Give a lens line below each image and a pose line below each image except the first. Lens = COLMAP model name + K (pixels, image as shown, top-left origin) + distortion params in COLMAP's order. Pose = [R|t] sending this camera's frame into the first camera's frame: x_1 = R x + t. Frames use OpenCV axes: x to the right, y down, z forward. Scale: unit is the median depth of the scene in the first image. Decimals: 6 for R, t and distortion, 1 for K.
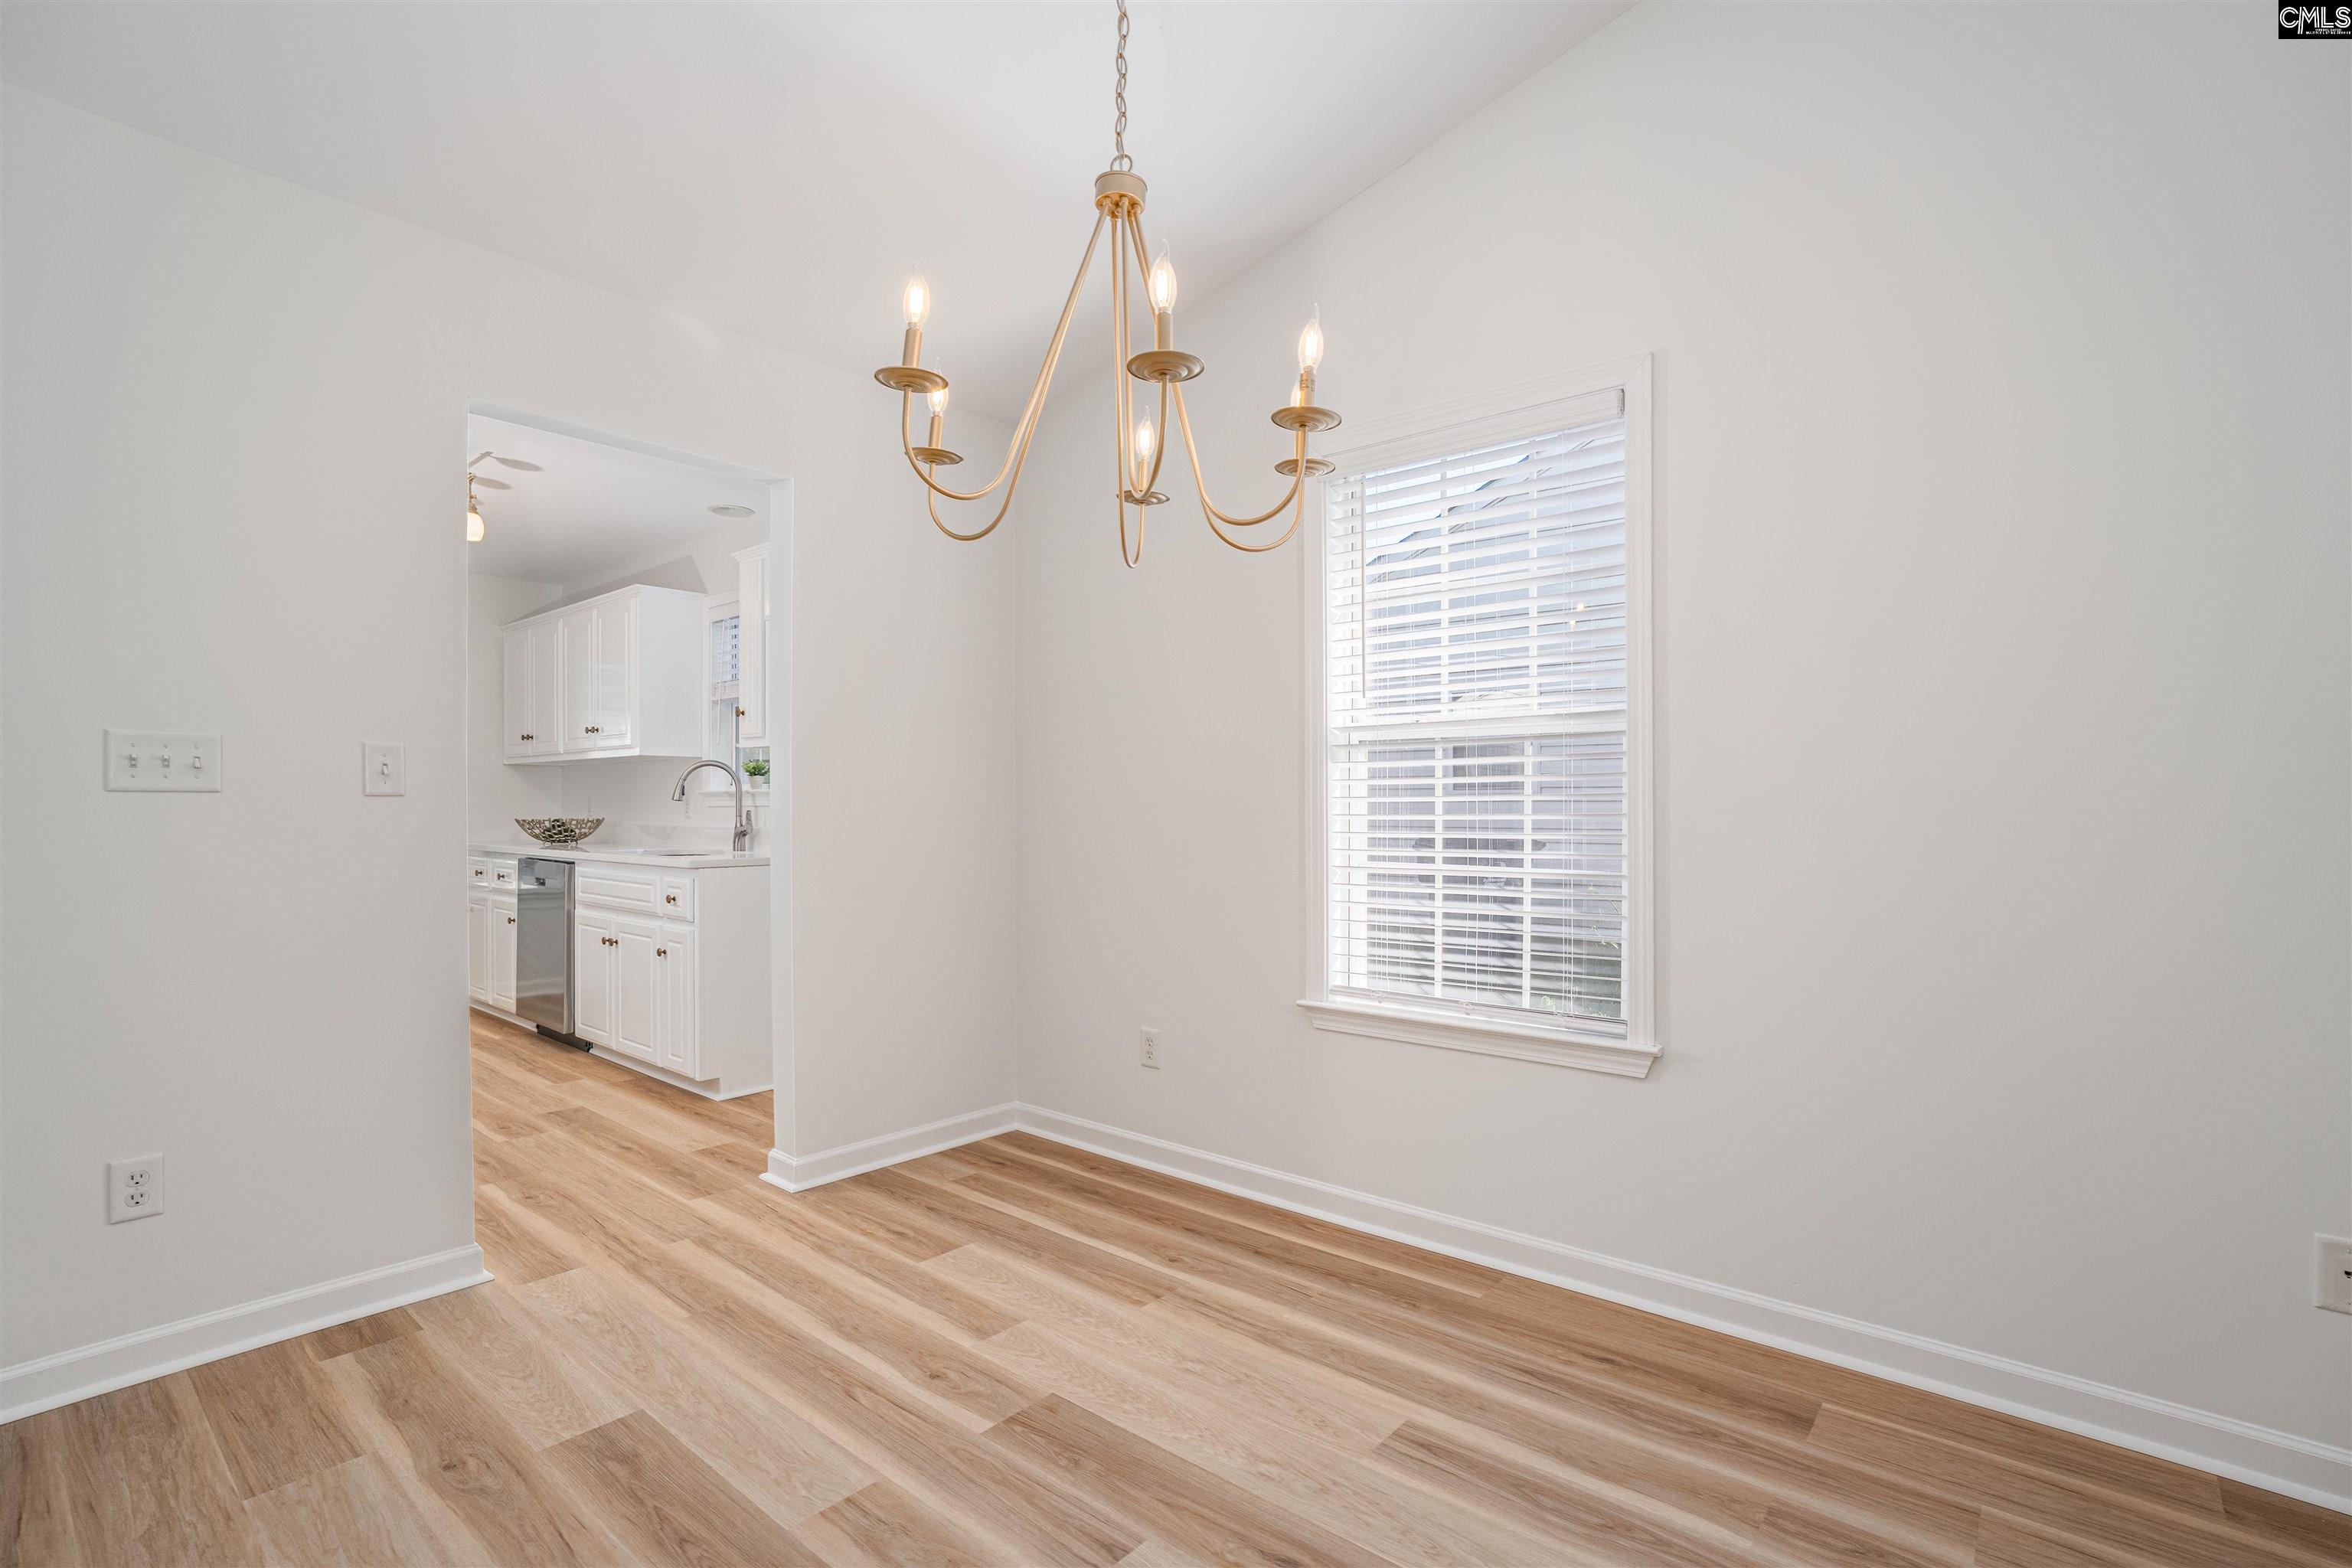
lens RADIAL K [[1141.1, 0, 1164.1], [0, 1141.1, 796.5], [0, 0, 1]] dist [0.000736, 0.067584]
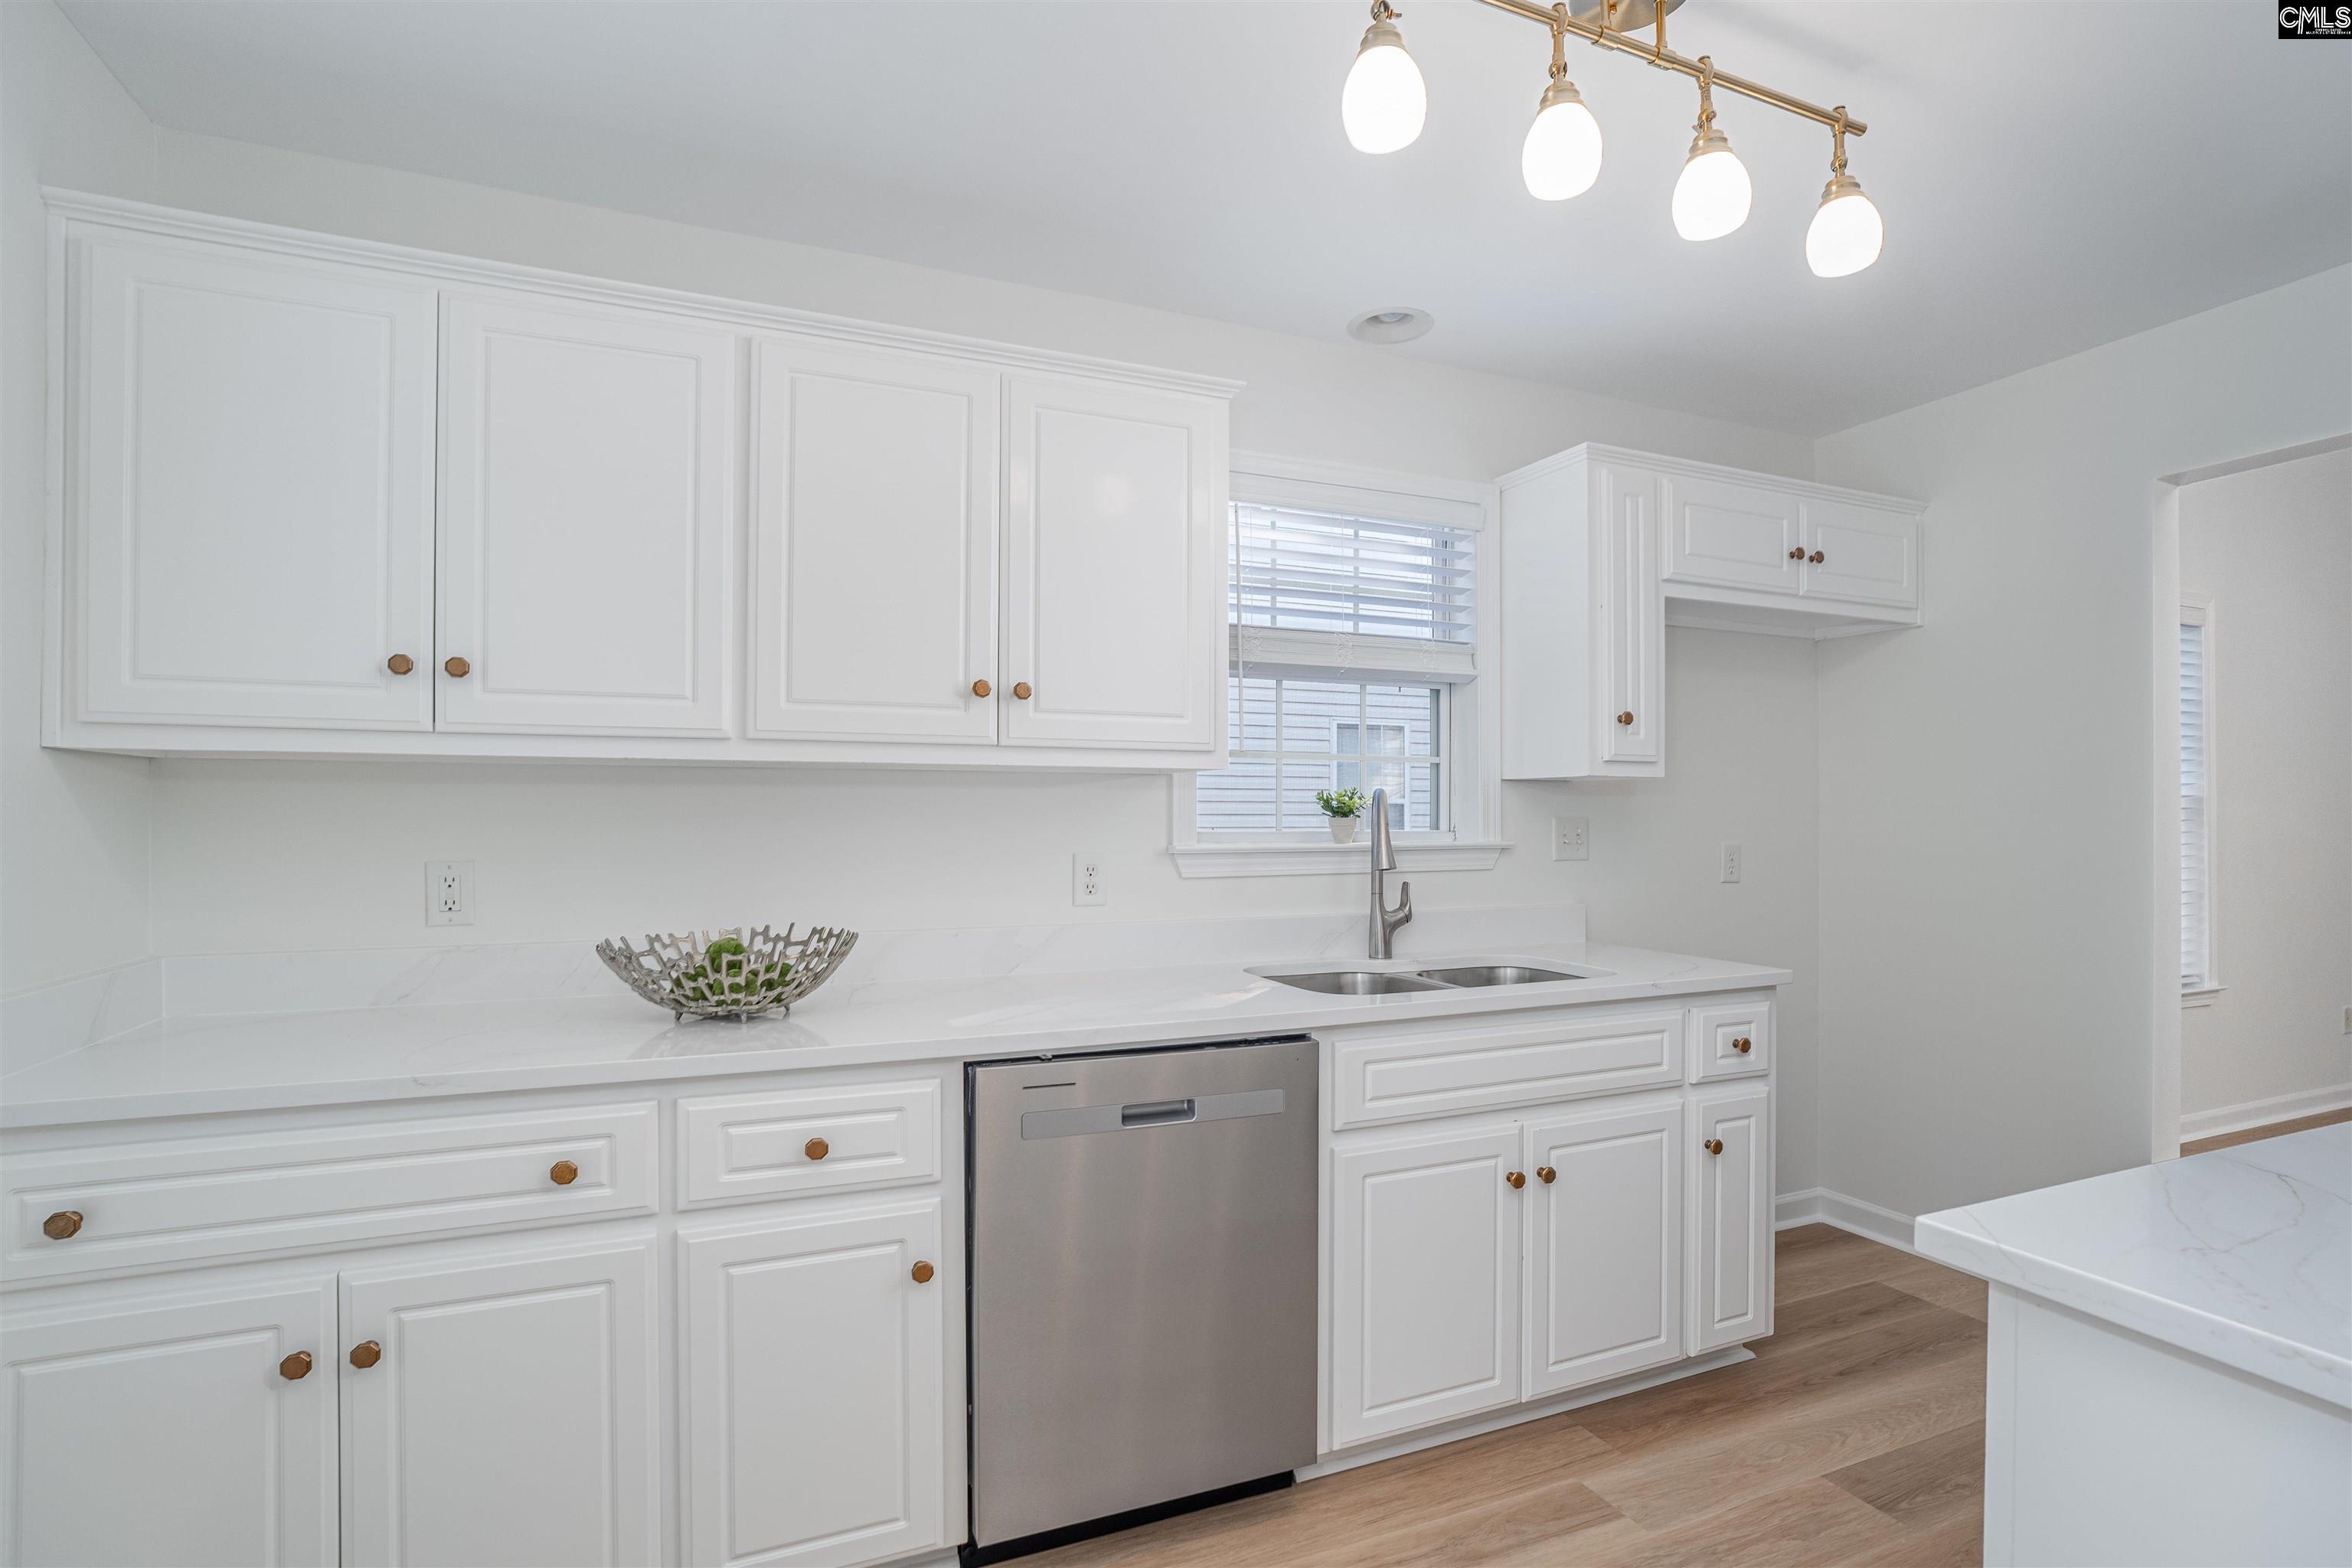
lens RADIAL K [[1092.0, 0, 1186.2], [0, 1092.0, 804.7], [0, 0, 1]] dist [-0.039972, 0.014783]
pose [[0.385185, 0.017520, 0.922673, -0.818825], [-0.014901, 0.999808, -0.012764, -0.015270], [-0.922719, -0.008832, 0.385372, 0.830172]]
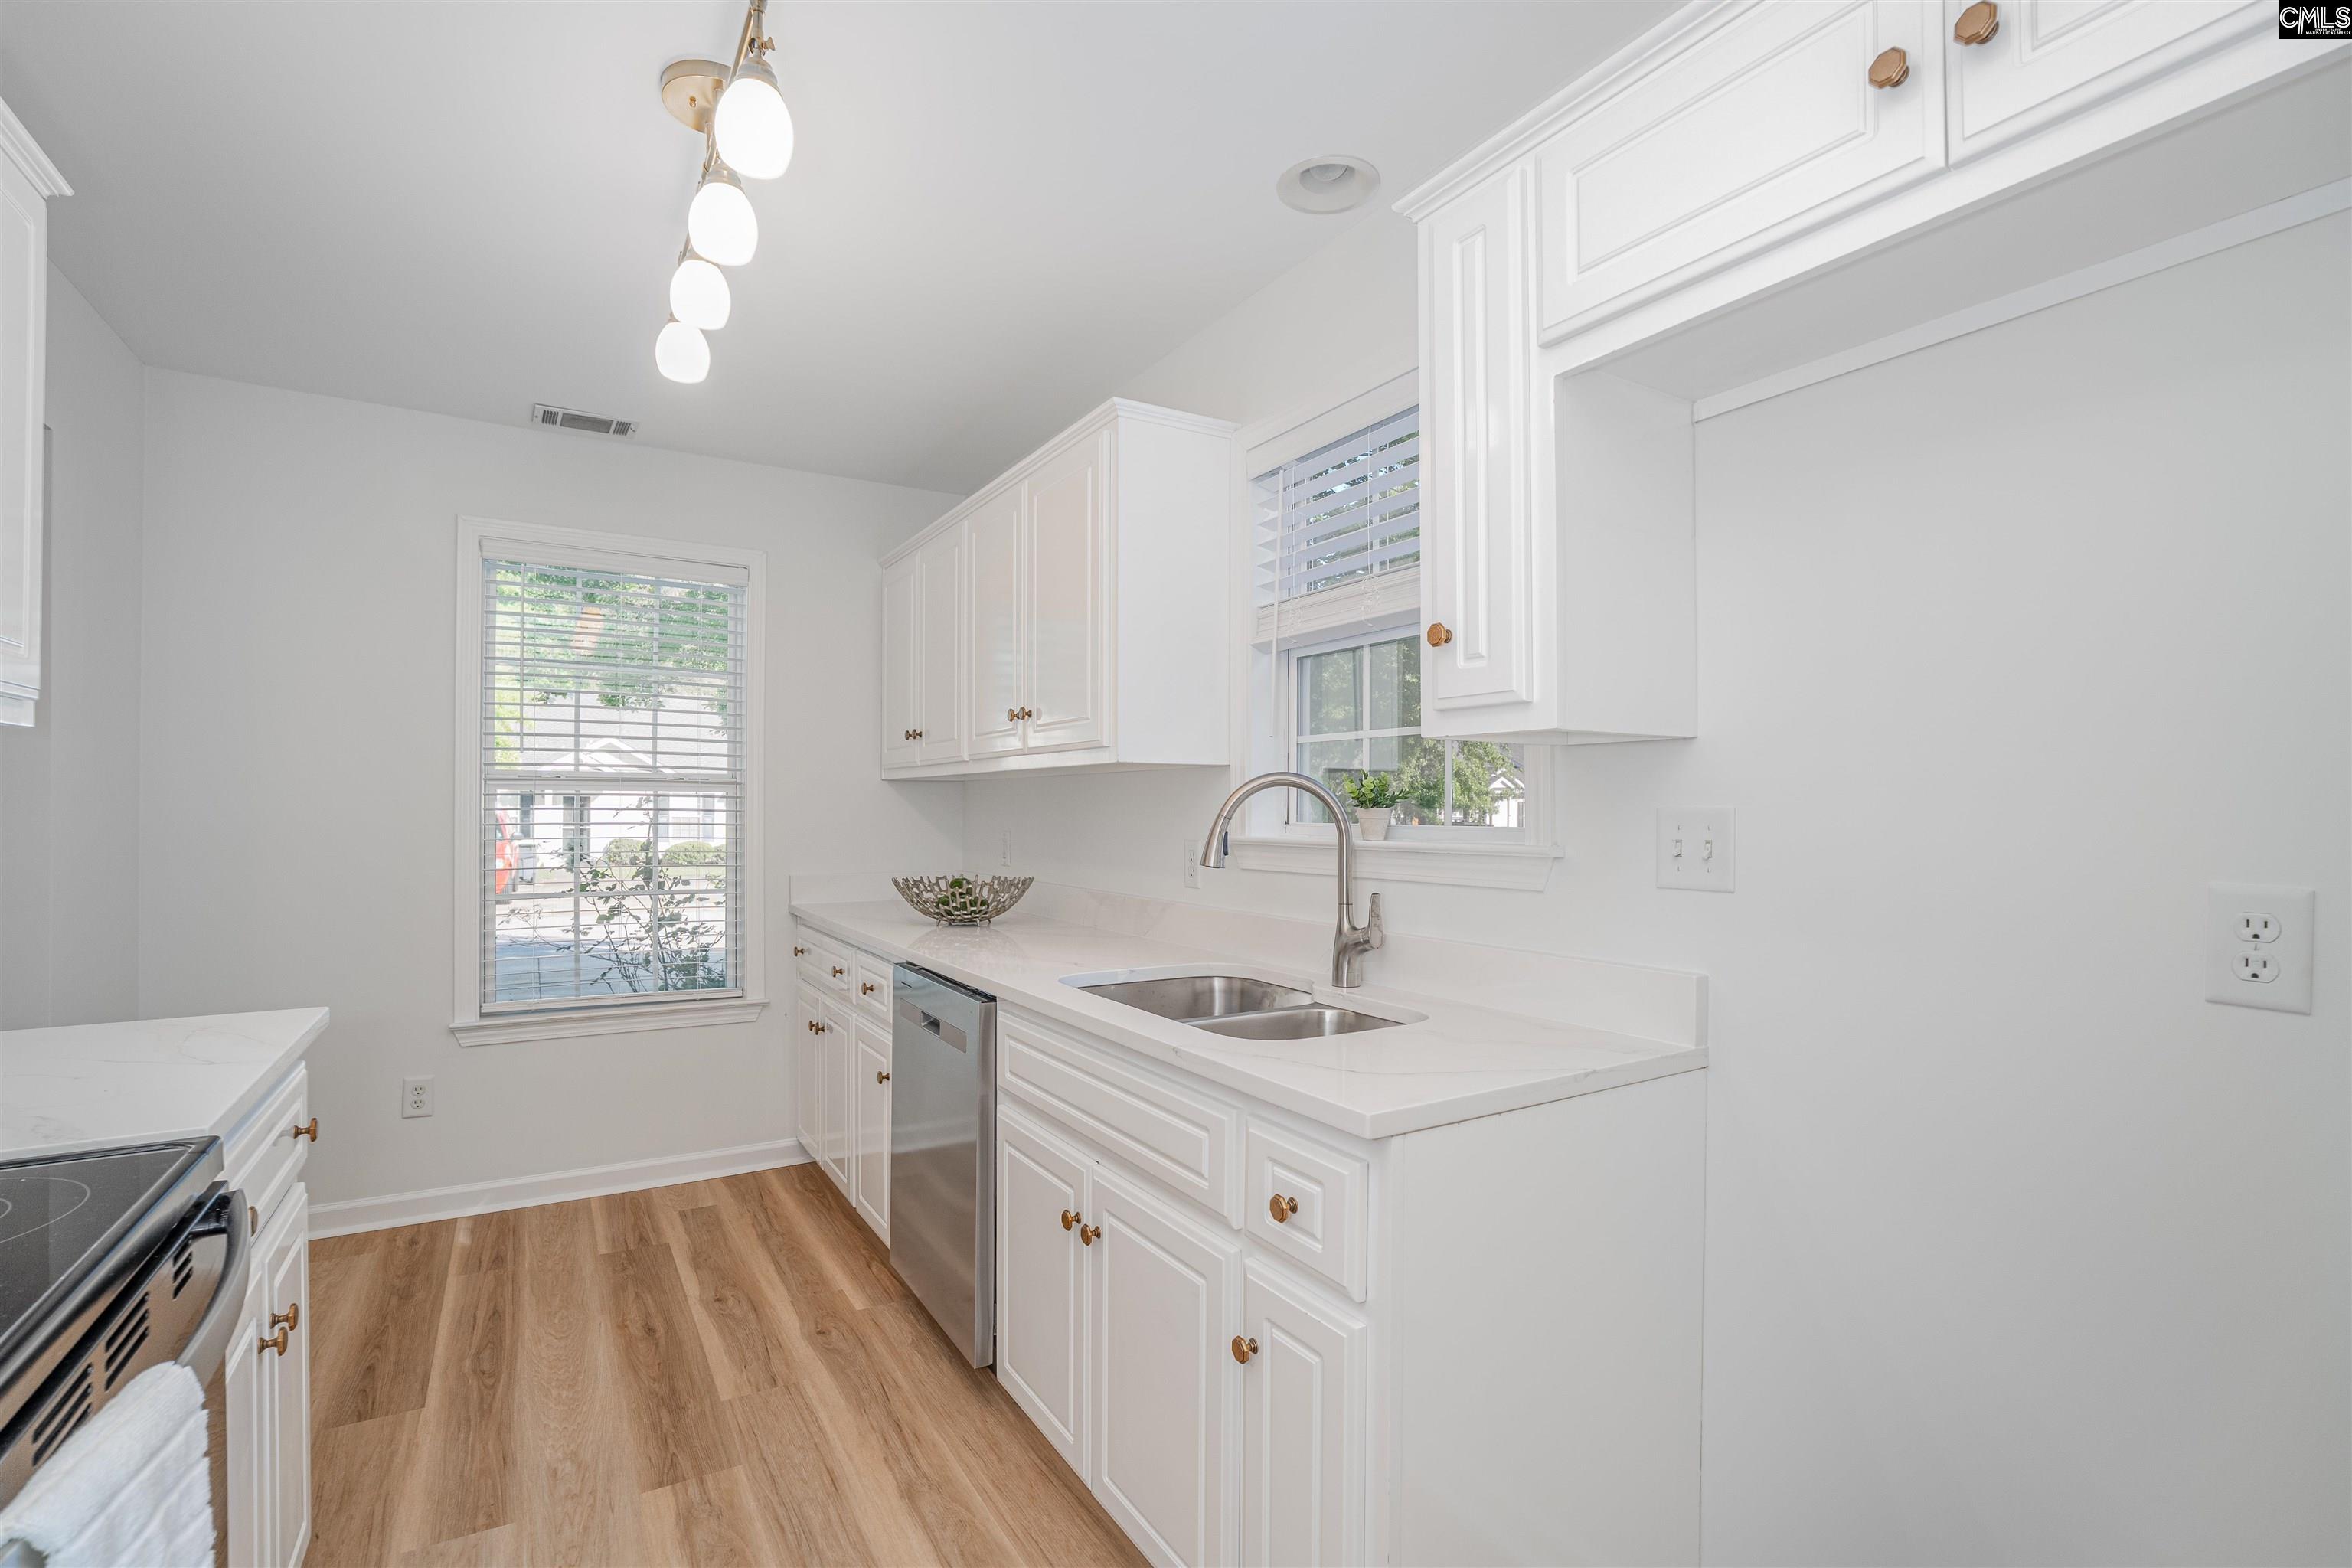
lens RADIAL K [[1092.0, 0, 1186.2], [0, 1092.0, 804.7], [0, 0, 1]] dist [-0.039972, 0.014783]
pose [[0.963018, 0.004393, -0.269402, -0.300455], [-0.004200, 0.999990, 0.001293, -0.018525], [0.269405, -0.000114, 0.963027, 0.558459]]
